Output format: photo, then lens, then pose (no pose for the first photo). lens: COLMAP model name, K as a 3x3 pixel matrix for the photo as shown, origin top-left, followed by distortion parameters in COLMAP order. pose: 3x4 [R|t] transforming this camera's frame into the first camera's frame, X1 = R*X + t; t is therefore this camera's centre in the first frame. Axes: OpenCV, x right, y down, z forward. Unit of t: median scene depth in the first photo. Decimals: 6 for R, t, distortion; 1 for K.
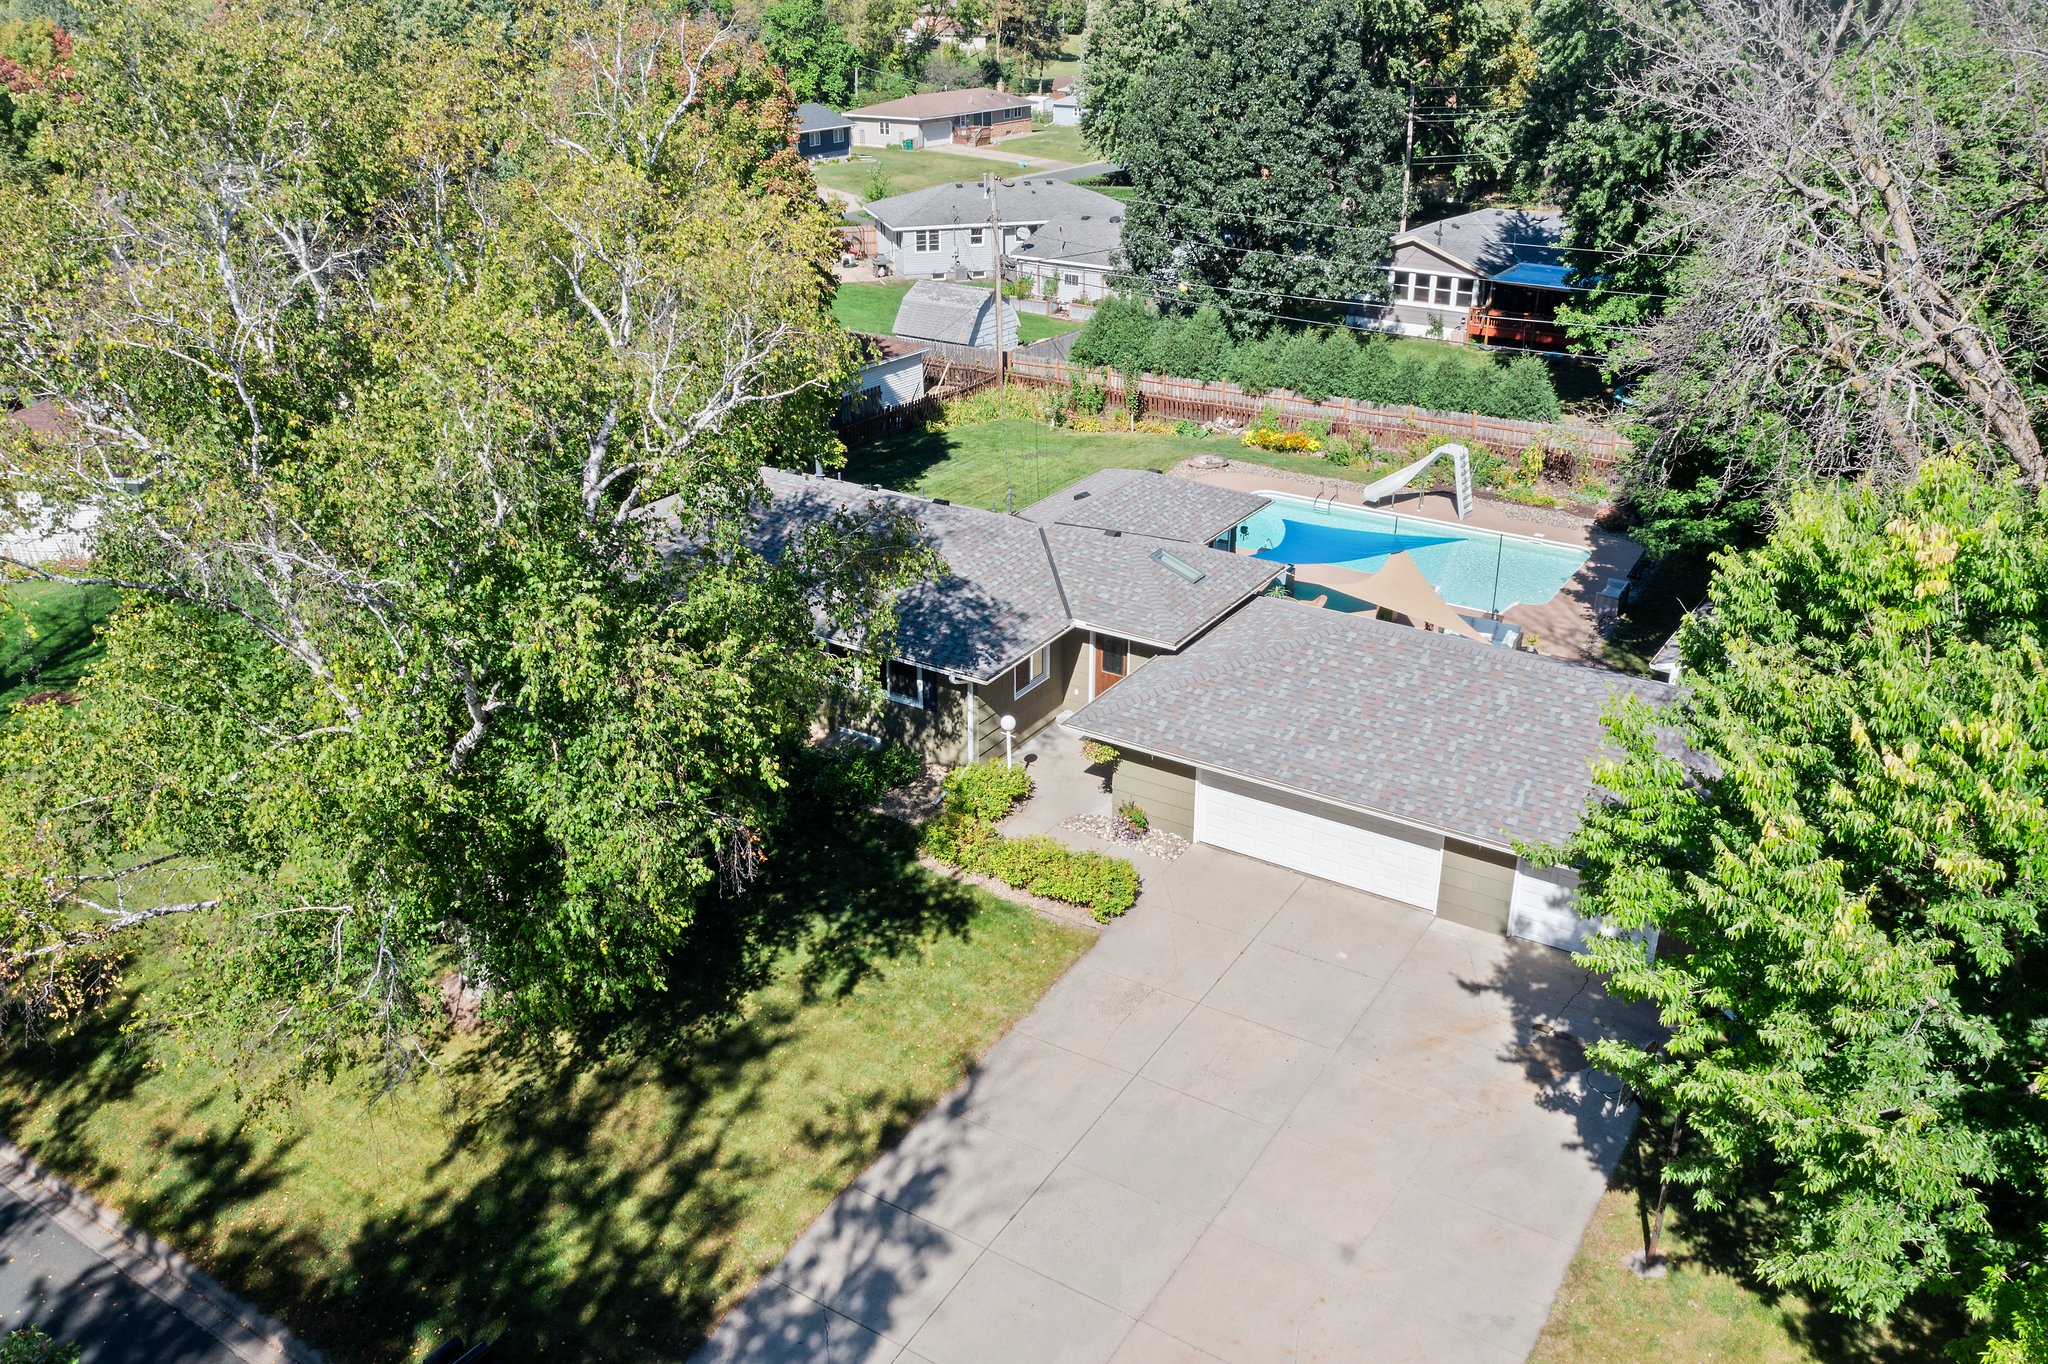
lens RADIAL K [[1659.2, 0, 1028.0], [0, 1659.2, 675.9], [0, 0, 1]] dist [-0.030814, 0.002222]
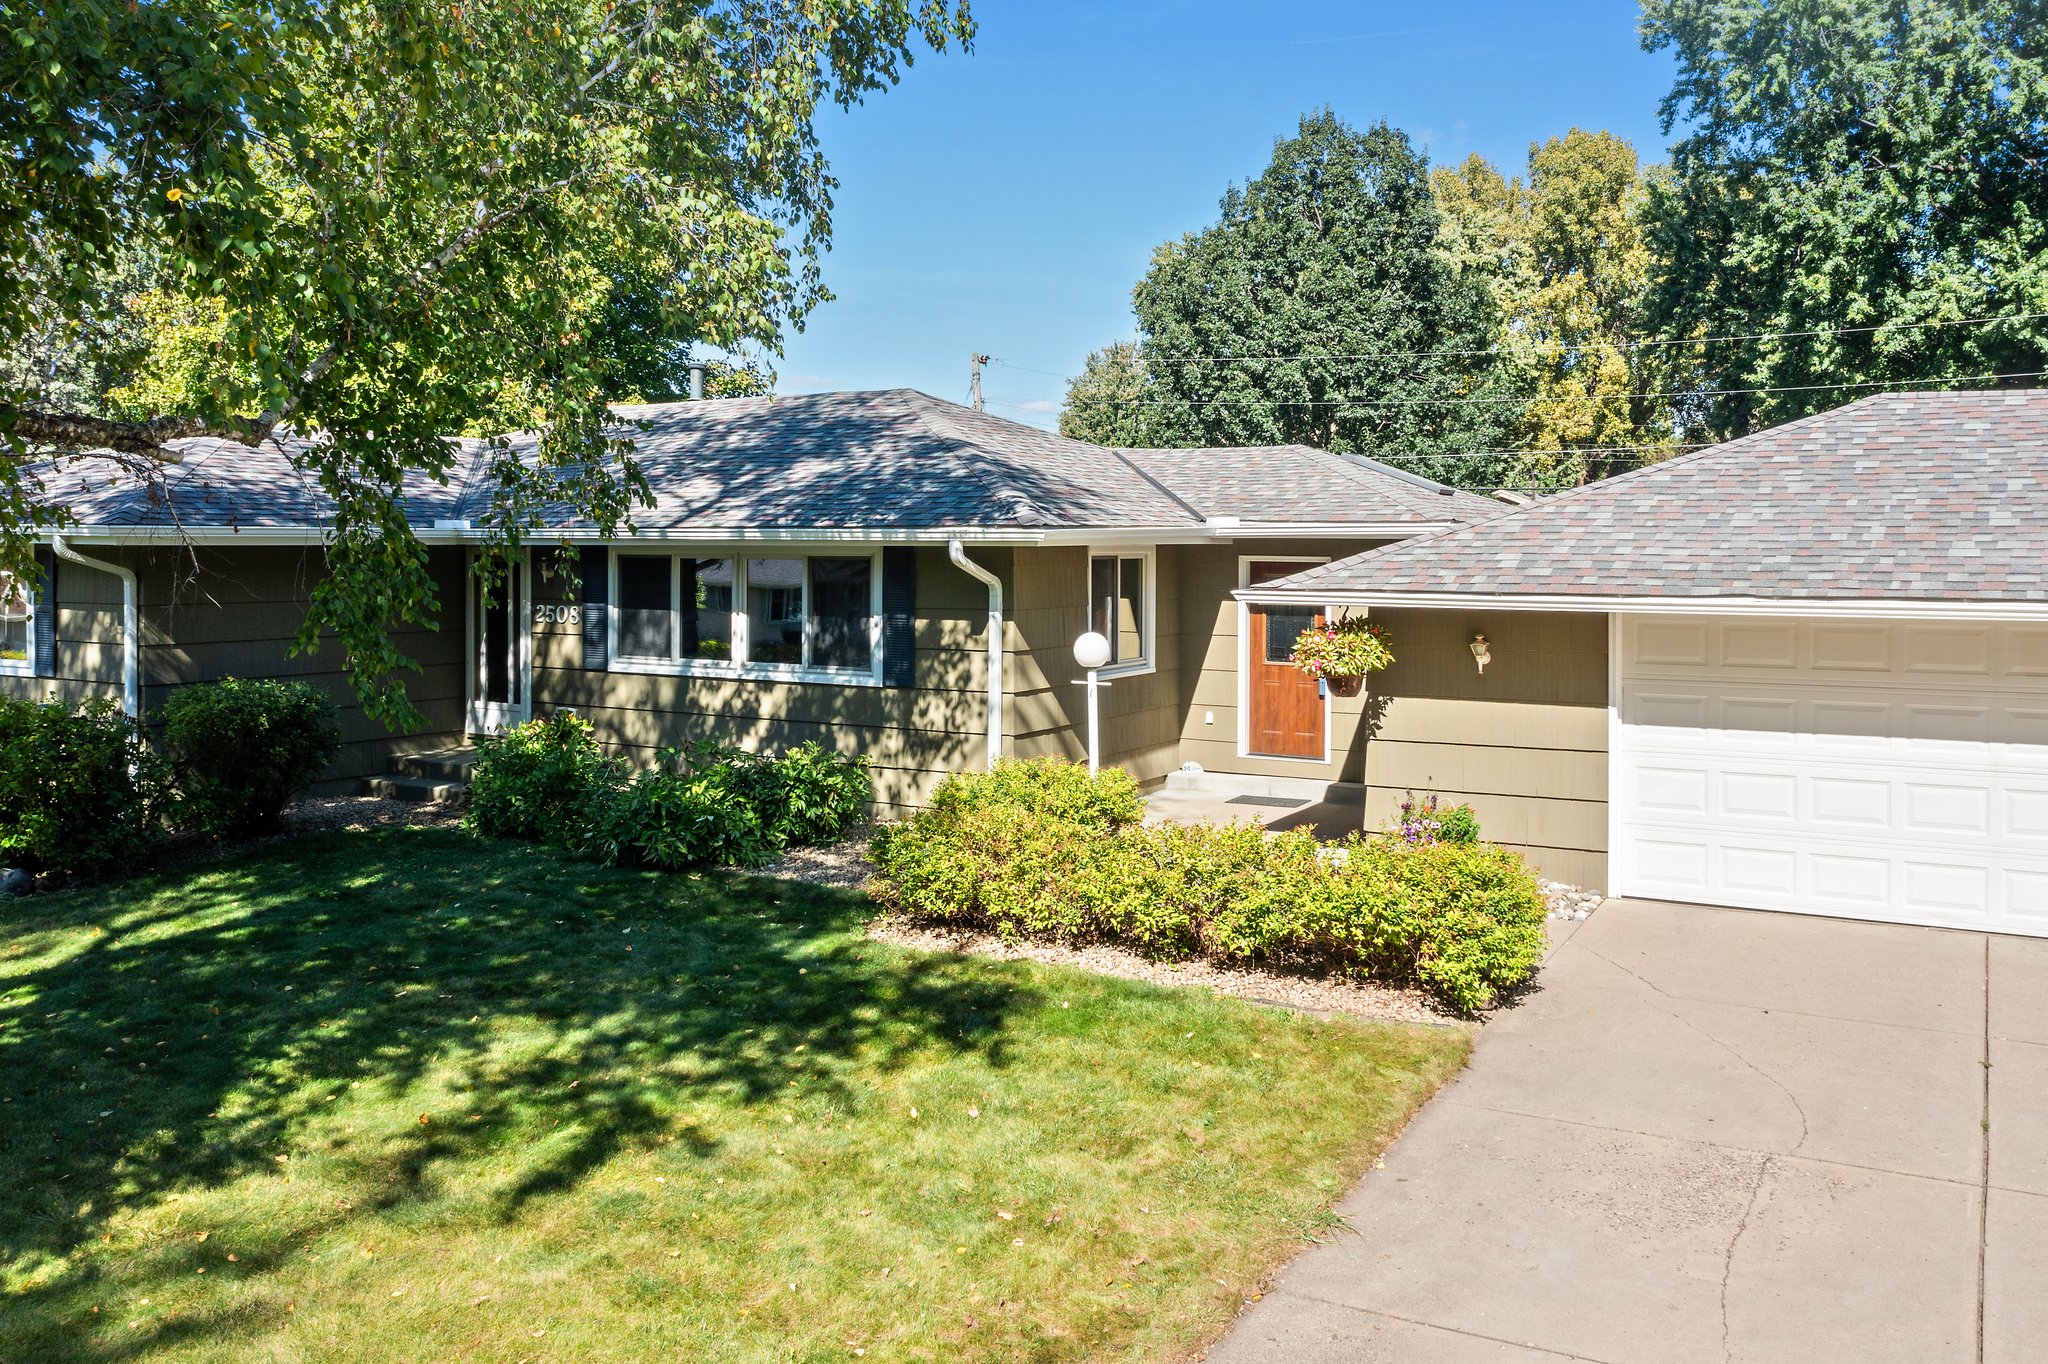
lens RADIAL K [[1659.2, 0, 1034.9], [0, 1659.2, 552.8], [0, 0, 1]] dist [-0.030814, 0.002222]
pose [[0.999301, 0.010559, 0.035864, -0.038534], [0.004634, 0.916910, -0.399066, 0.162162], [-0.037097, 0.398954, 0.916220, 0.587969]]
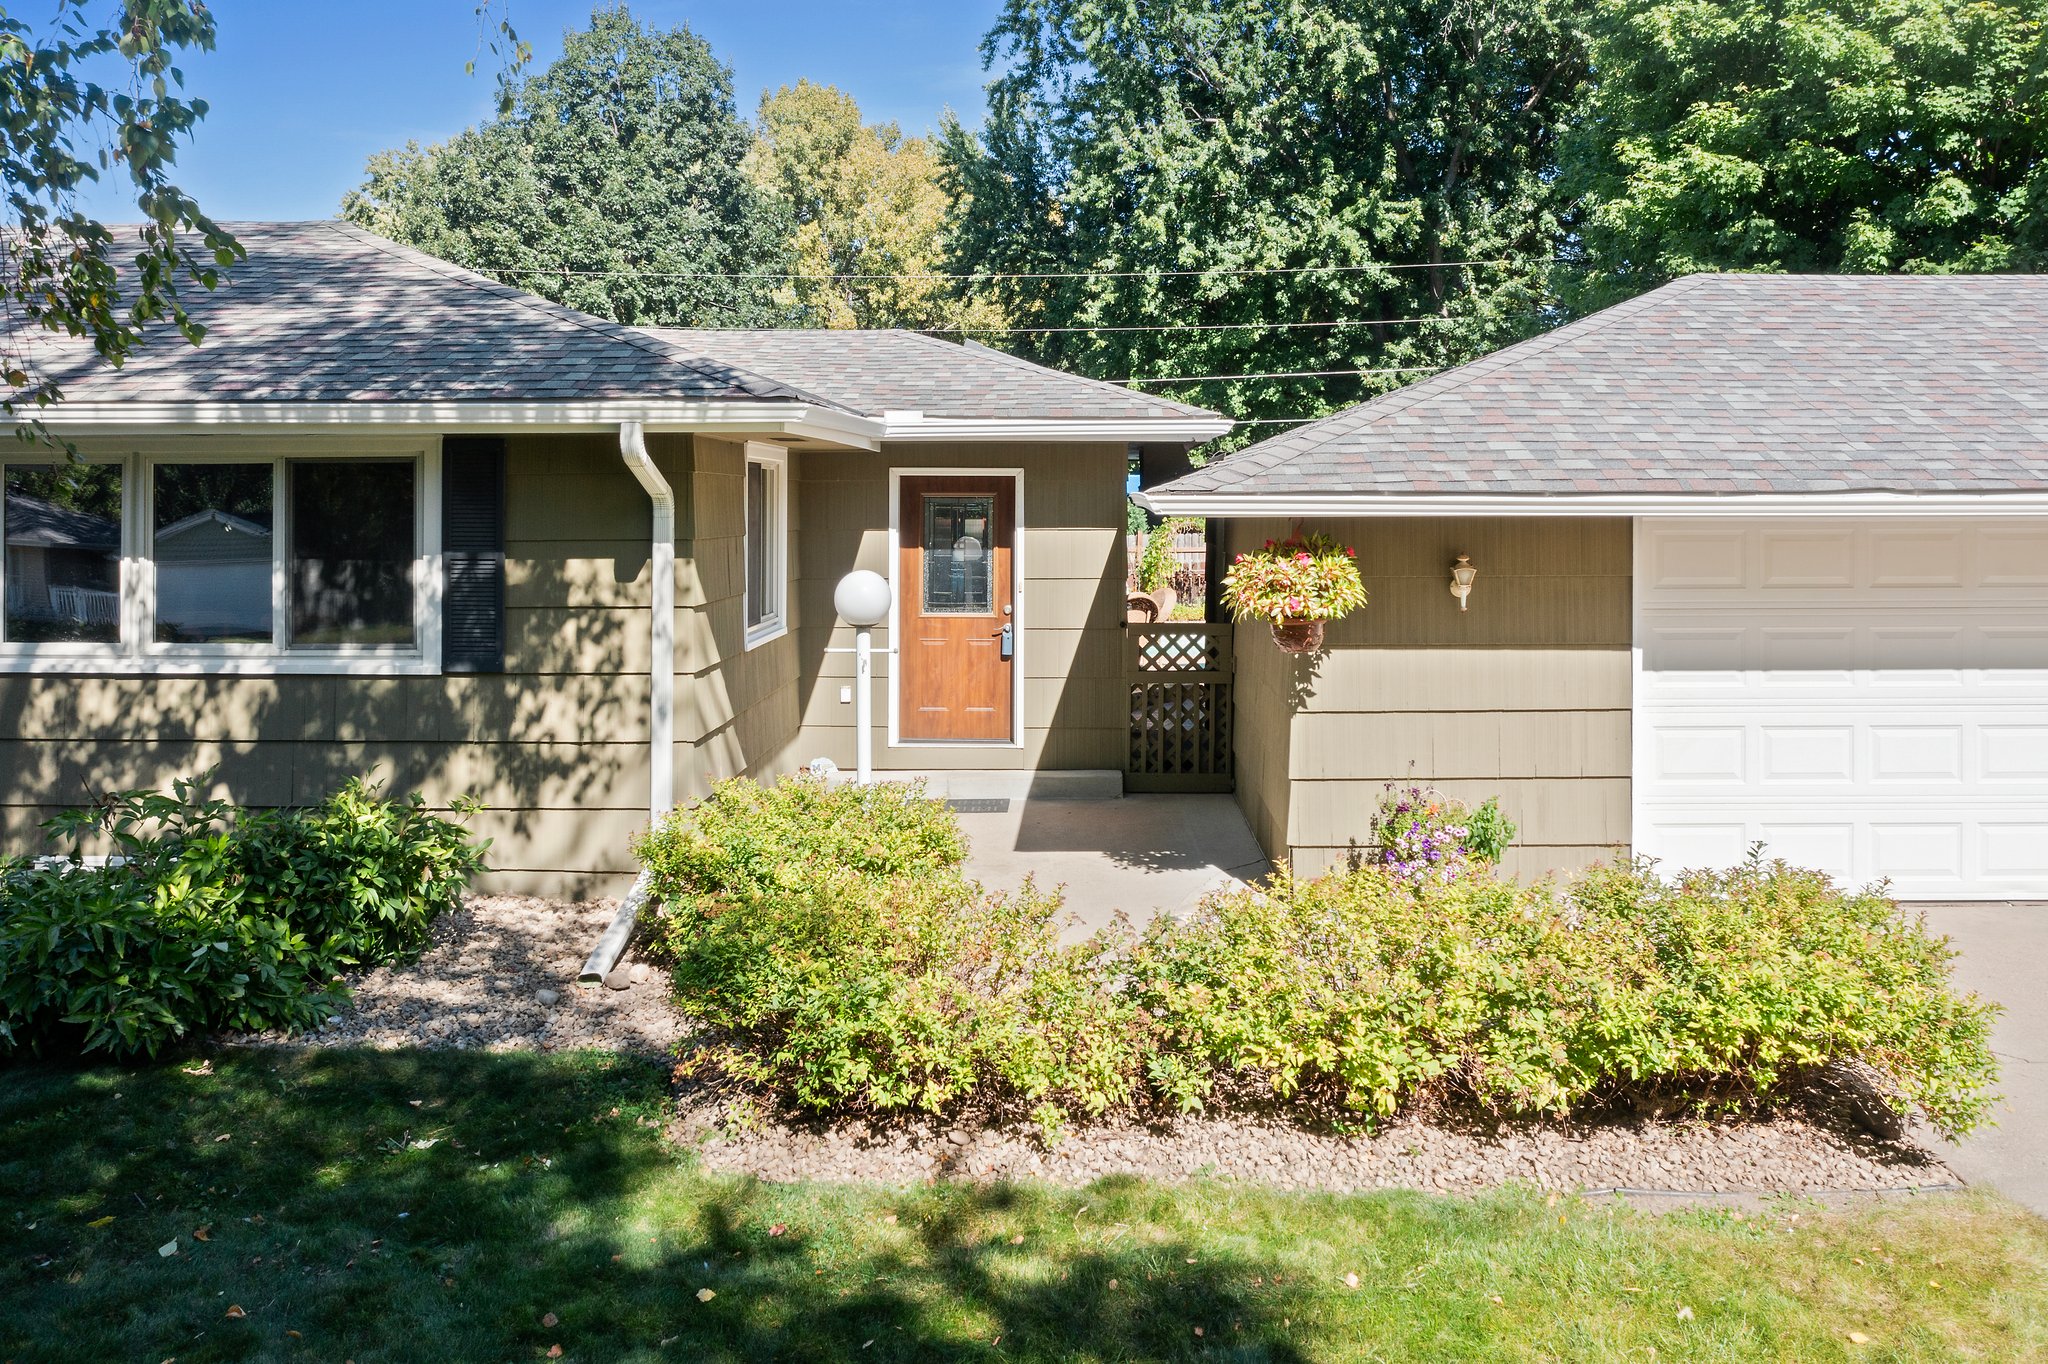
lens RADIAL K [[1659.2, 0, 1028.8], [0, 1659.2, 488.4], [0, 0, 1]] dist [-0.030814, 0.002222]
pose [[0.860480, 0.011169, 0.509361, -0.116105], [0.201167, 0.911079, -0.359816, 0.105683], [-0.468087, 0.412081, 0.781719, 0.744743]]
